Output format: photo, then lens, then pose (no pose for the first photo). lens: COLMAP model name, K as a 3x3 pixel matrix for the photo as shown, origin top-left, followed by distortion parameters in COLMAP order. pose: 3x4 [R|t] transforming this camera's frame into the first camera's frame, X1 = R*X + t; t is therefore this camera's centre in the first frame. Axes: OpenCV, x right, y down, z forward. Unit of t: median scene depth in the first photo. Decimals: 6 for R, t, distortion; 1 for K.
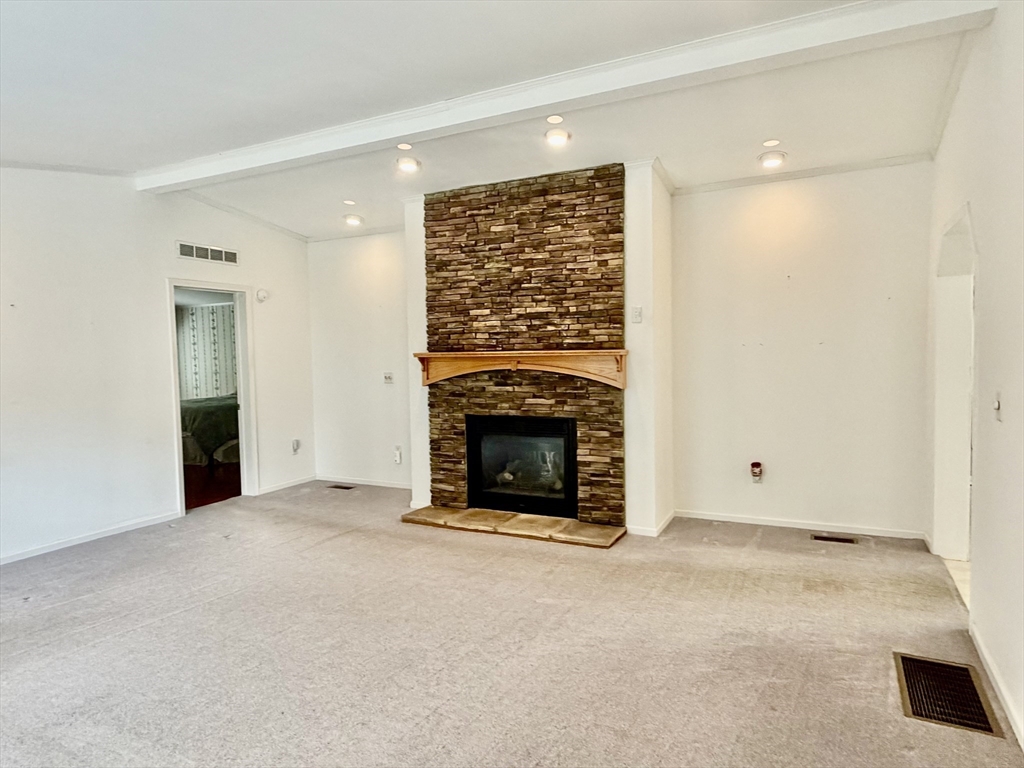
lens RADIAL K [[631.1, 0, 511.9], [0, 631.1, 387.0], [0, 0, 1]] dist [-0.001337, 0.001558]
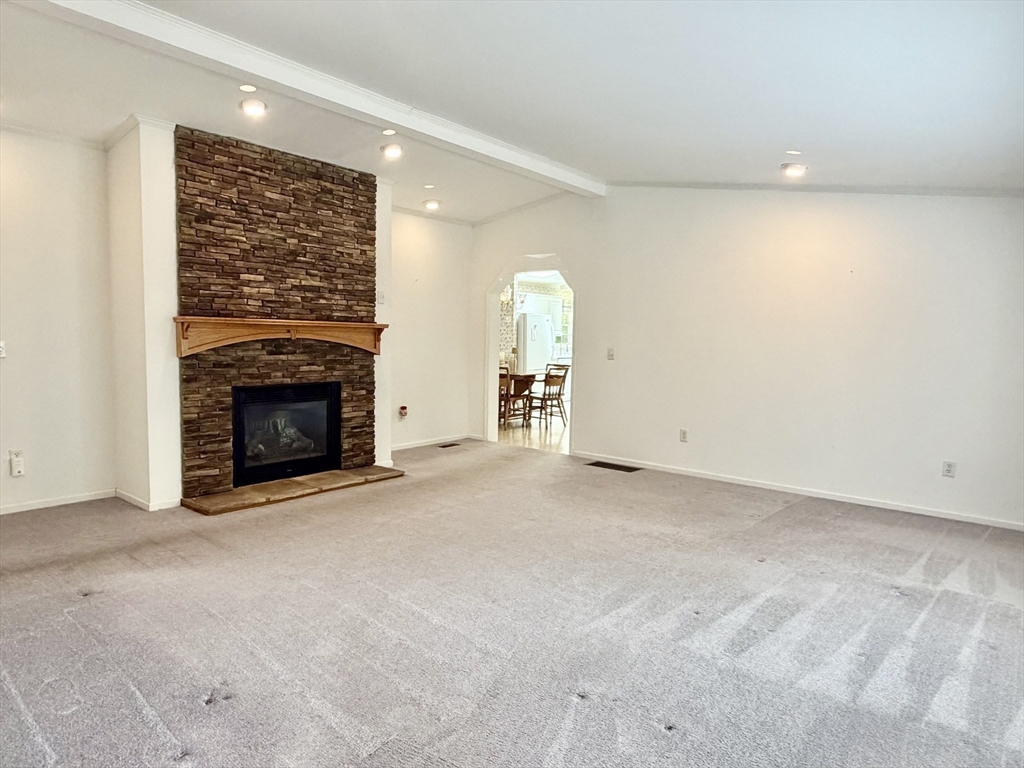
lens RADIAL K [[631.1, 0, 512.1], [0, 631.1, 383.7], [0, 0, 1]] dist [-0.001337, 0.001558]
pose [[0.215095, -0.049370, 0.975344, -0.927456], [0.033096, 0.998516, 0.043245, 0.013412], [-0.976032, 0.022978, 0.216409, 0.428408]]
